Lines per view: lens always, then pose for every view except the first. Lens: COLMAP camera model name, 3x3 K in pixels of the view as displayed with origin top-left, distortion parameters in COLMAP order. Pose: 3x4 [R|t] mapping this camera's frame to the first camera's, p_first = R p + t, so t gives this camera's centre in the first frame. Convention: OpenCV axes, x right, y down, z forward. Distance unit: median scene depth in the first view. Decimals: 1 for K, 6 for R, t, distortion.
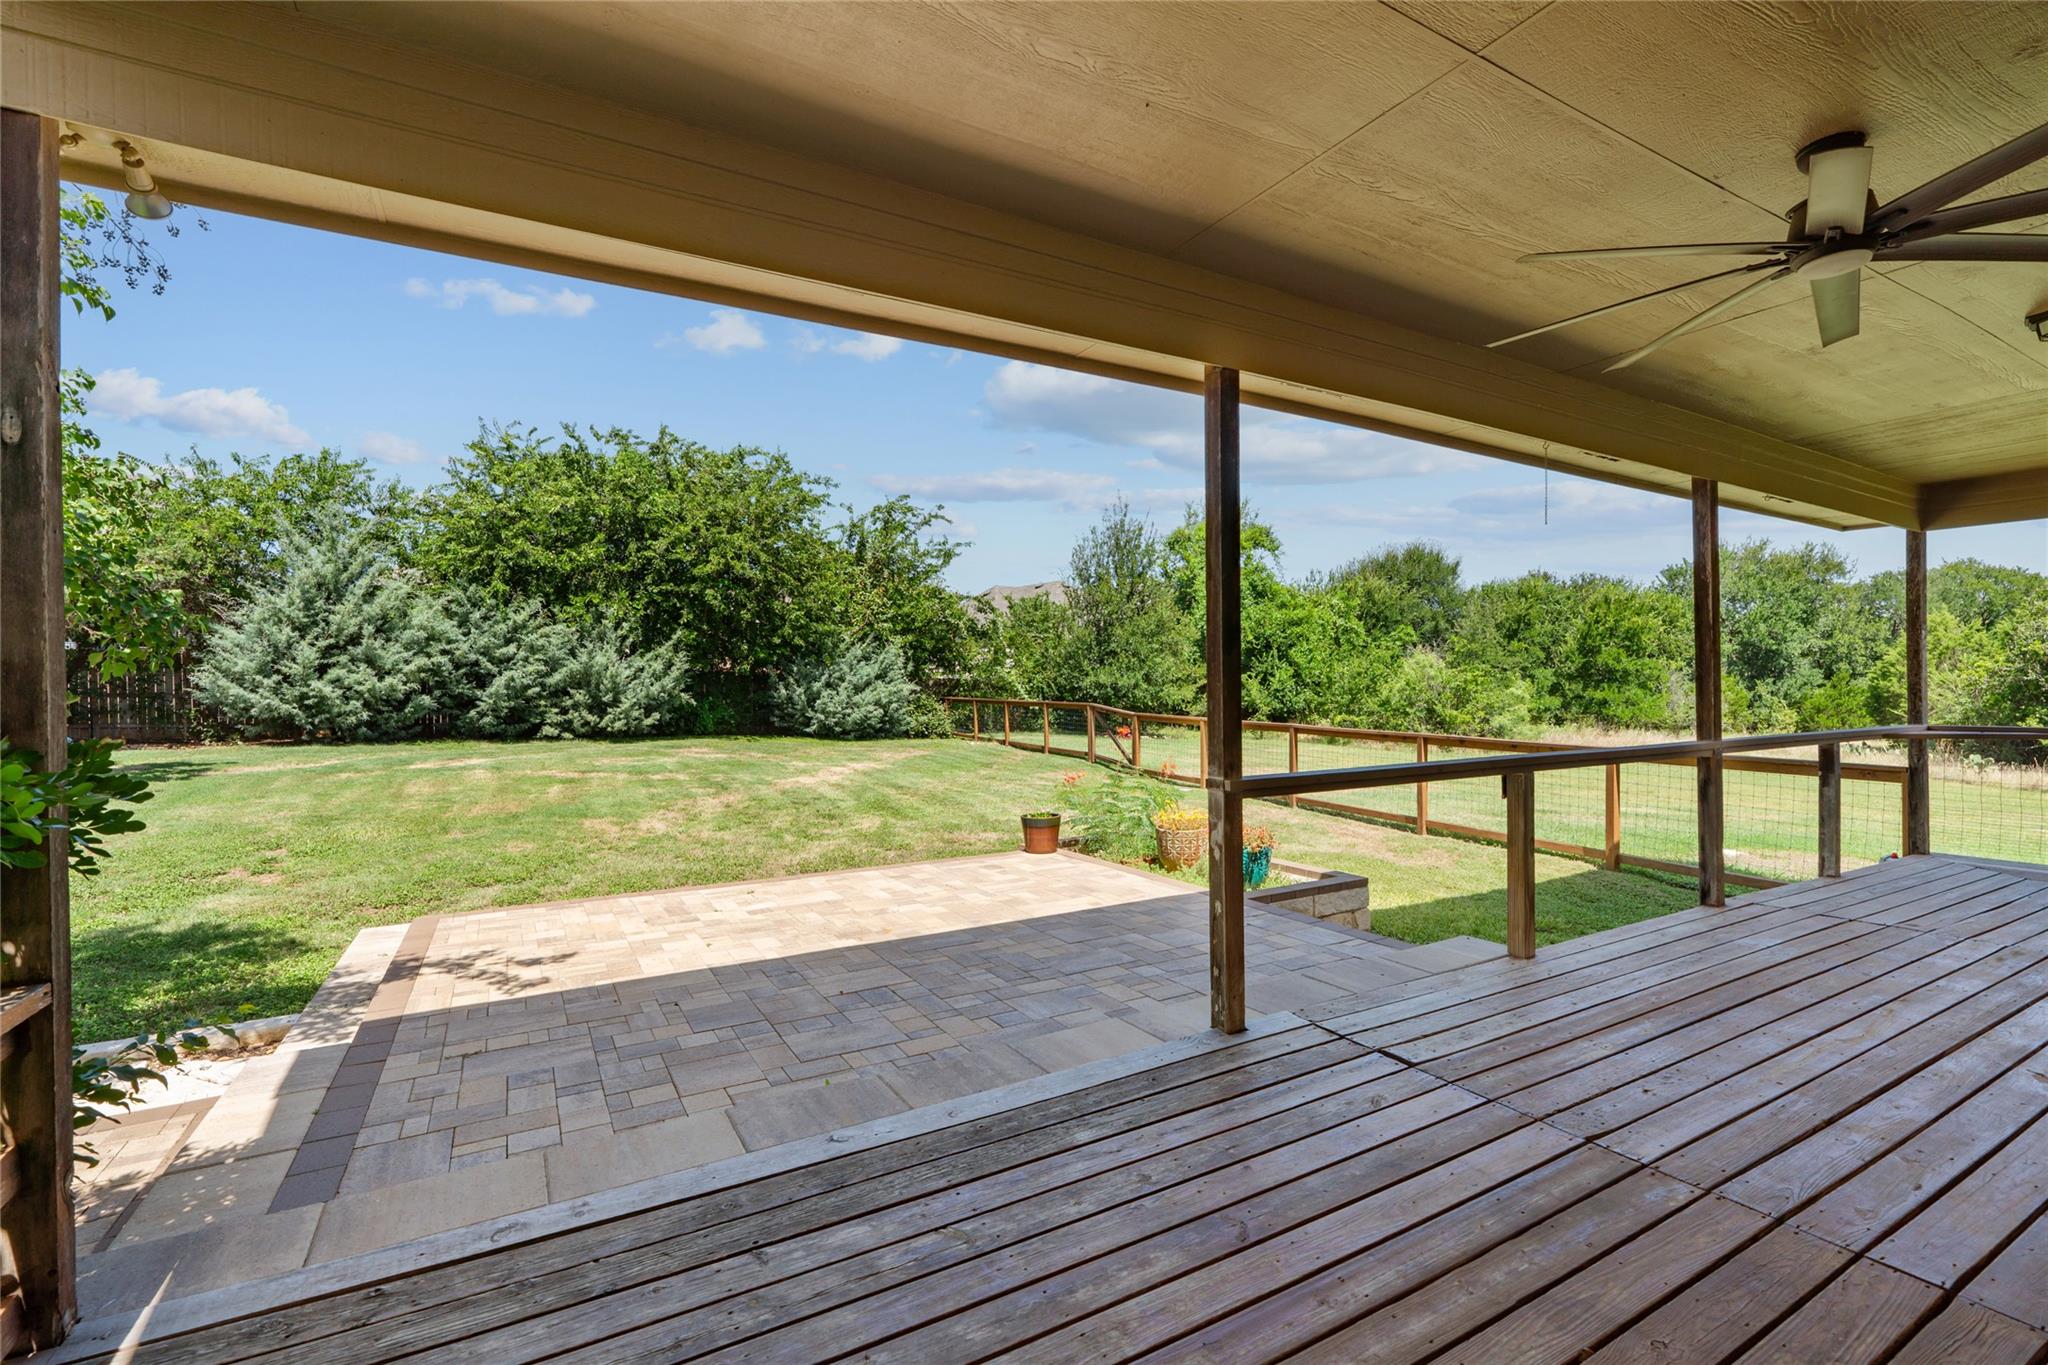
lens RADIAL K [[925.2, 0, 1016.6], [0, 925.2, 688.7], [0, 0, 1]] dist [0.000328, 0.000832]
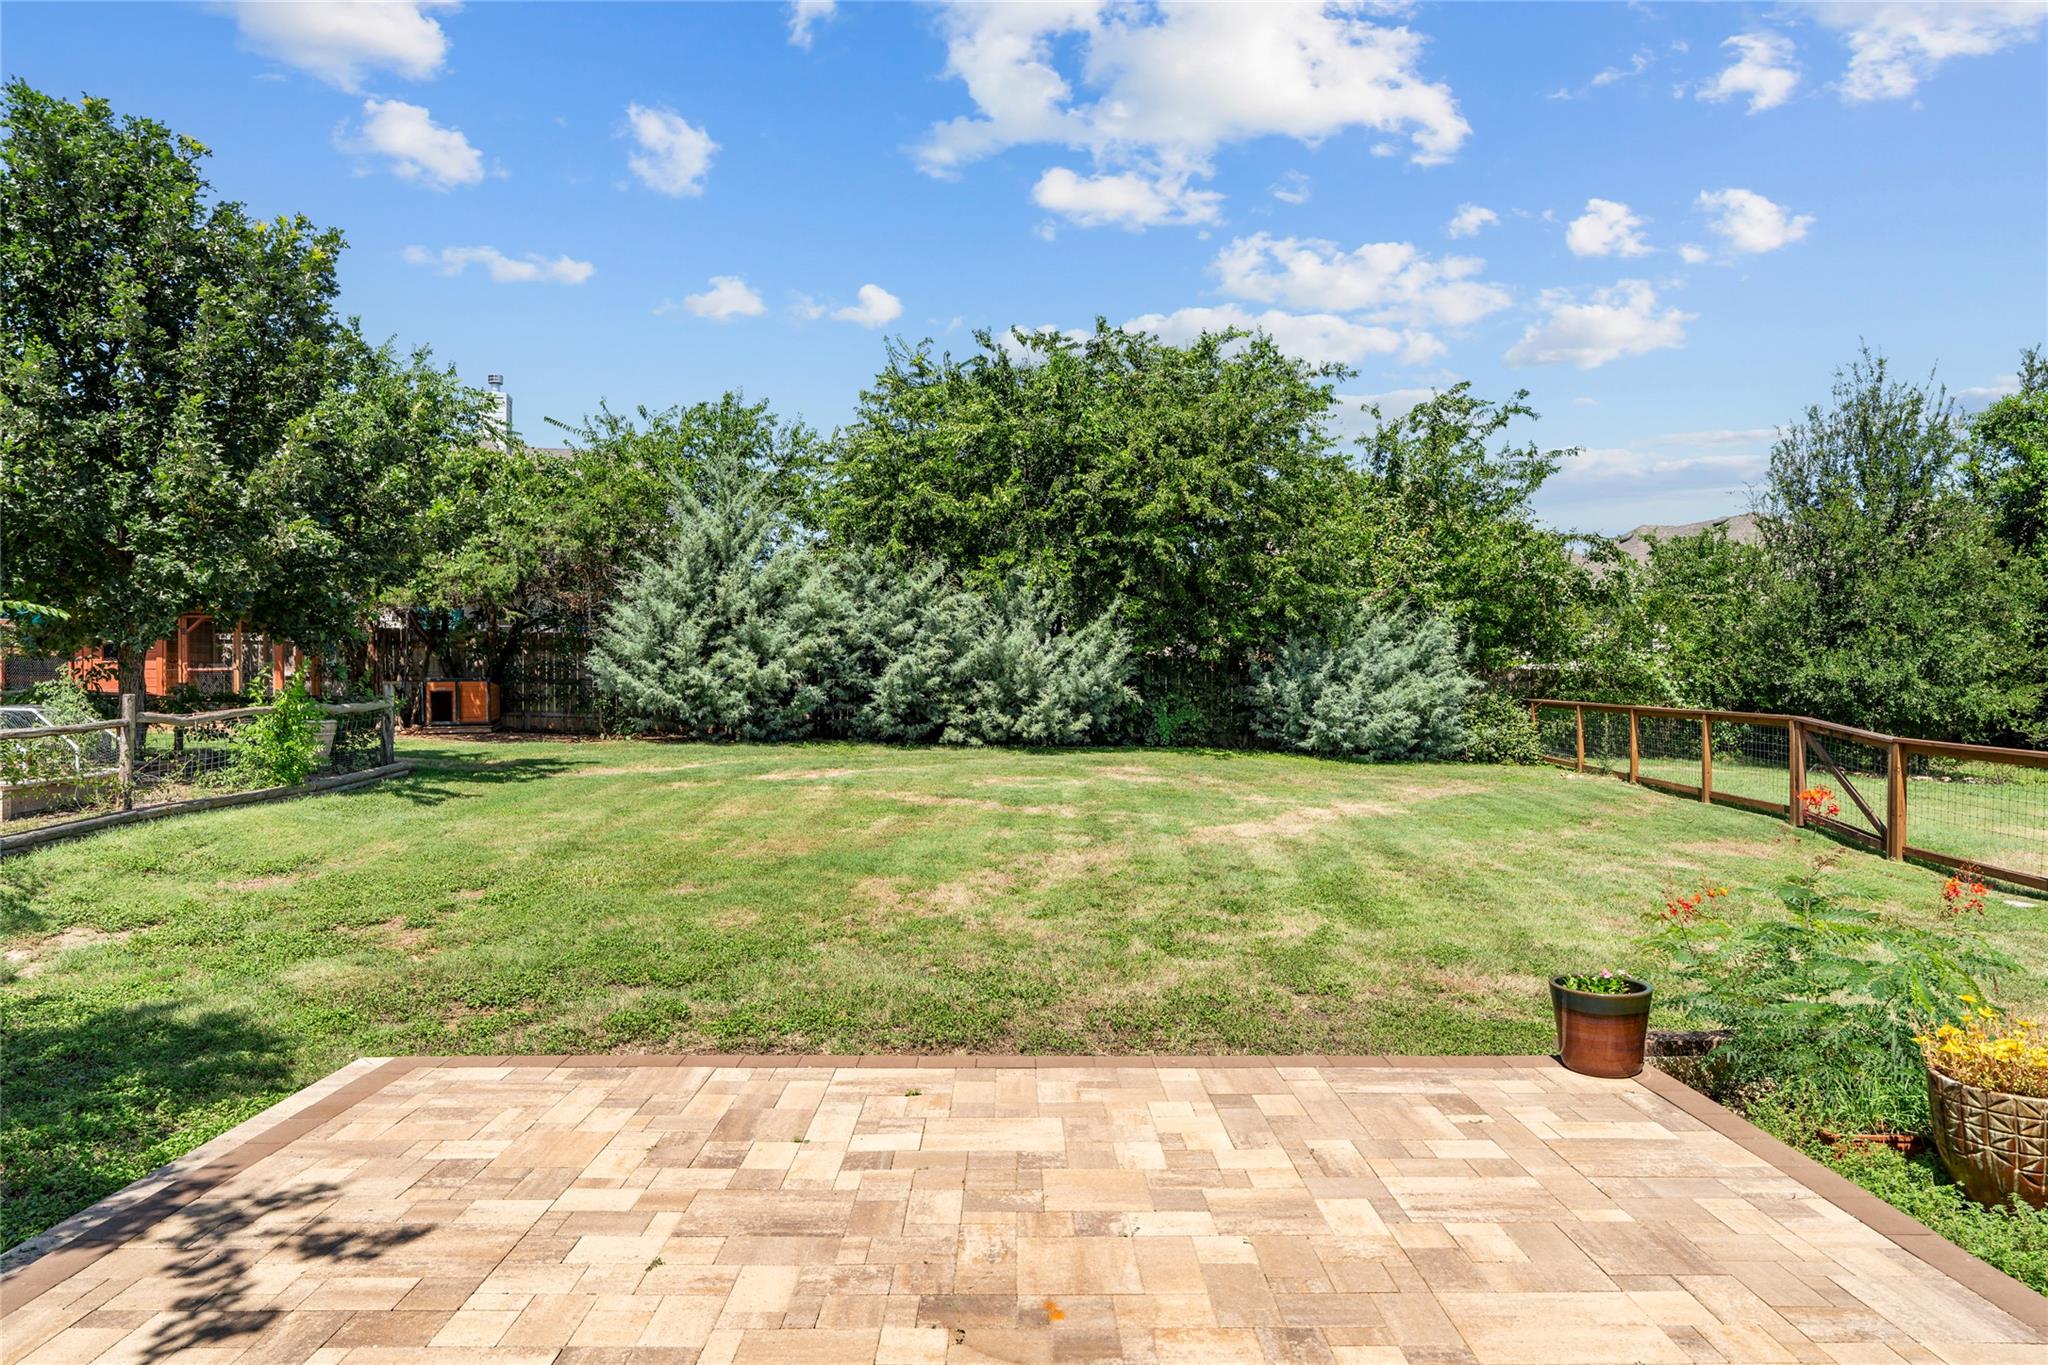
lens RADIAL K [[1228.4, 0, 1019.6], [0, 1228.4, 675.3], [0, 0, 1]] dist [0.000596, 0.001714]
pose [[0.877508, 0.009274, -0.479473, 0.022811], [-0.011609, 0.999931, -0.001905, -0.001523], [0.479422, 0.007238, 0.877555, 0.134930]]
